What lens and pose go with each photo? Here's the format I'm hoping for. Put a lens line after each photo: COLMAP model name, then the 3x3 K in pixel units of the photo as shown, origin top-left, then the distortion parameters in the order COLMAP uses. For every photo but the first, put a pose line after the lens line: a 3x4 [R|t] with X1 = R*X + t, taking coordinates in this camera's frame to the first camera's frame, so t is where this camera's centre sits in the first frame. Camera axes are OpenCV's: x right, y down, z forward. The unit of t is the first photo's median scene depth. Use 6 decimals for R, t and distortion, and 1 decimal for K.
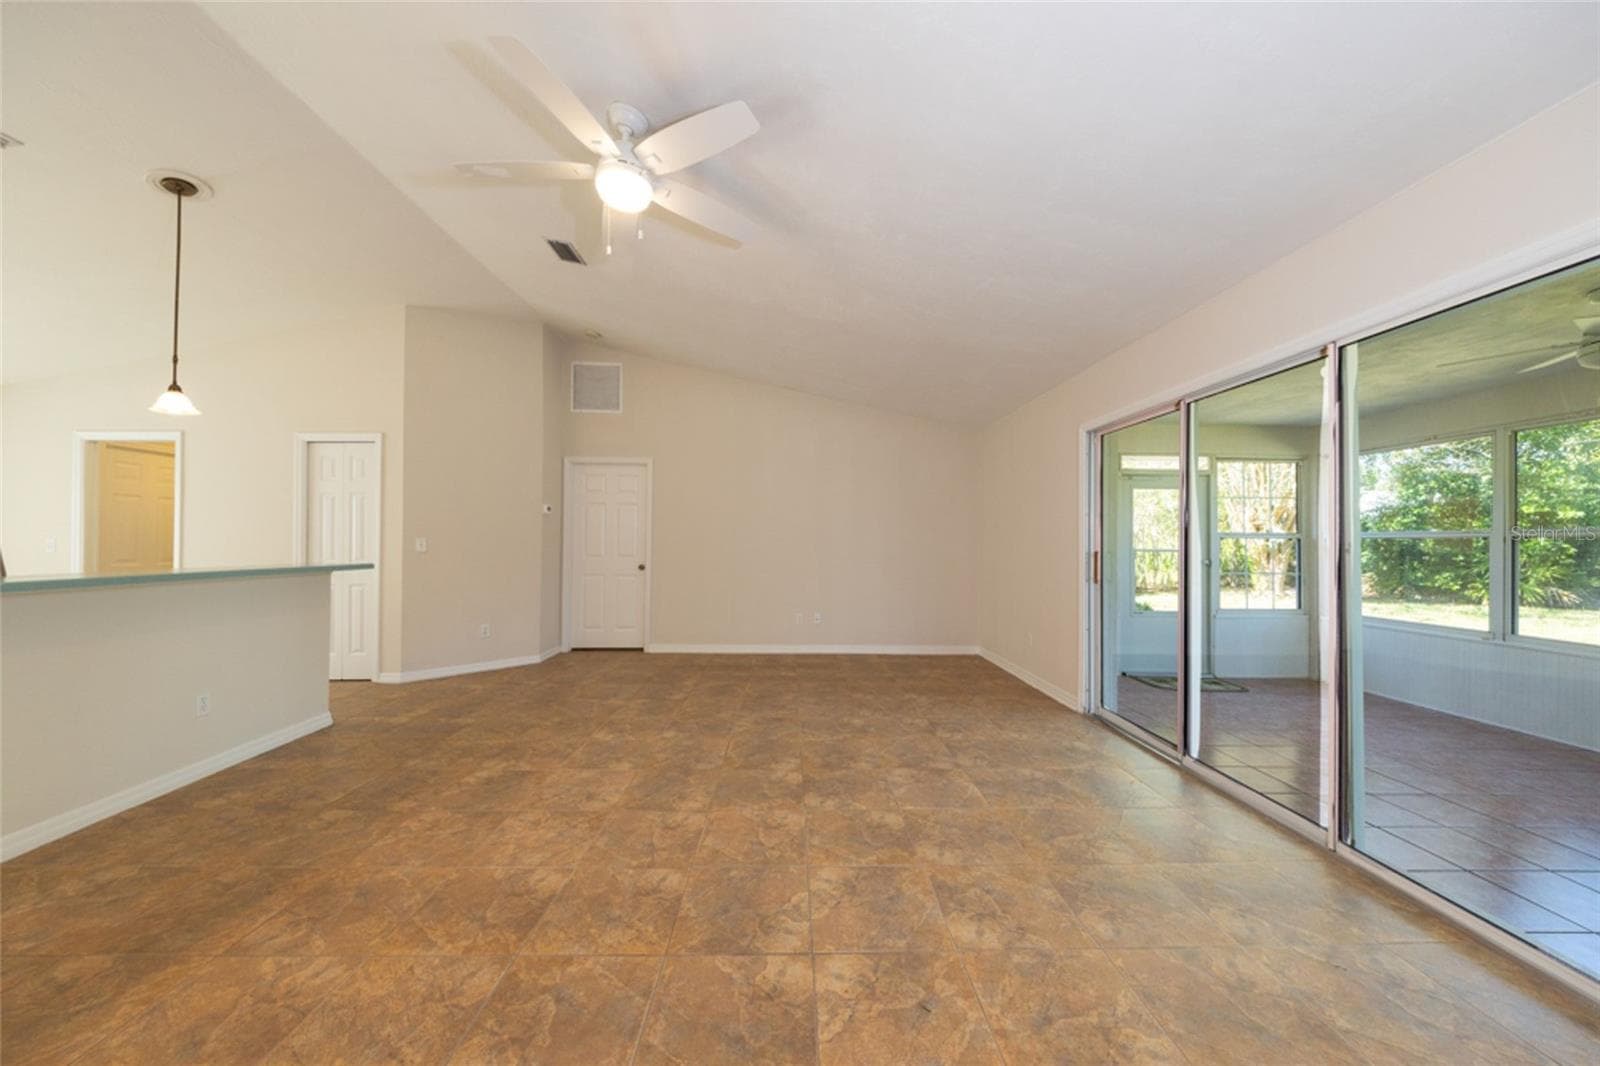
lens RADIAL K [[449.5, 0, 796.0], [0, 449.5, 533.9], [0, 0, 1]] dist [0.000896, 0.000036]
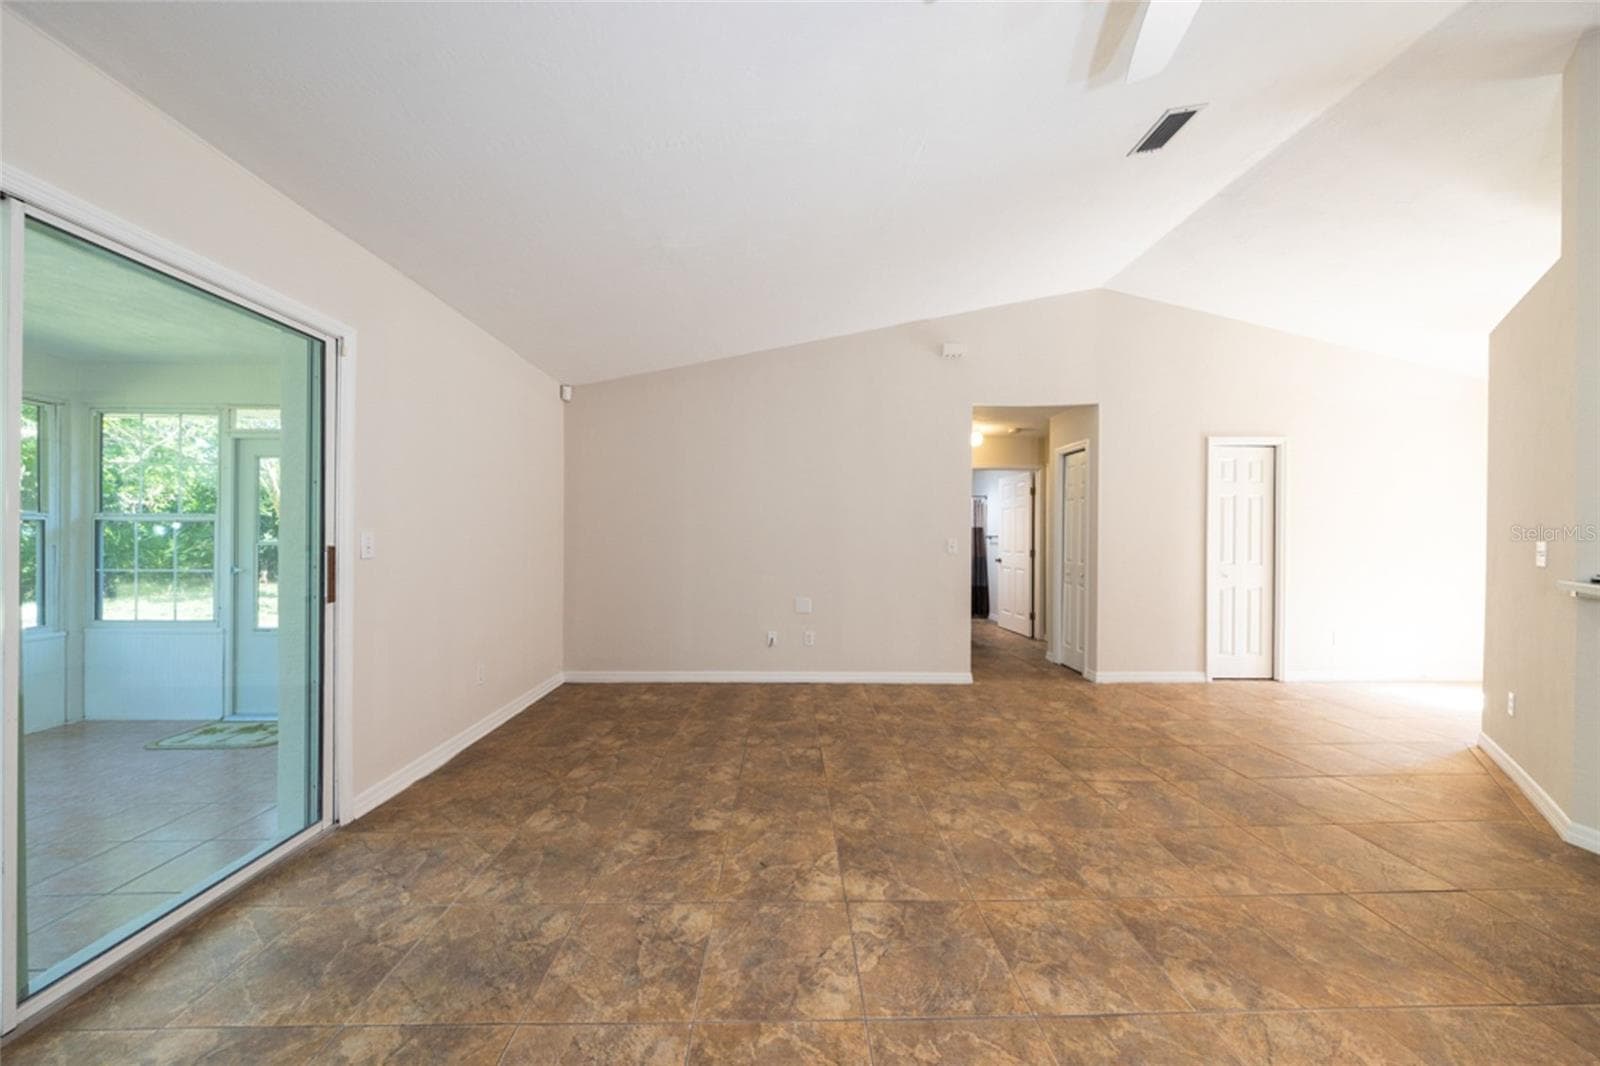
lens RADIAL K [[710.1, 0, 798.5], [0, 710.1, 541.5], [0, 0, 1]] dist [-0.022382, -0.000381]
pose [[-0.998930, -0.014551, -0.043895, 0.240258], [-0.014079, 0.999840, -0.011054, 0.049072], [0.044049, -0.010425, -0.998975, 2.699394]]
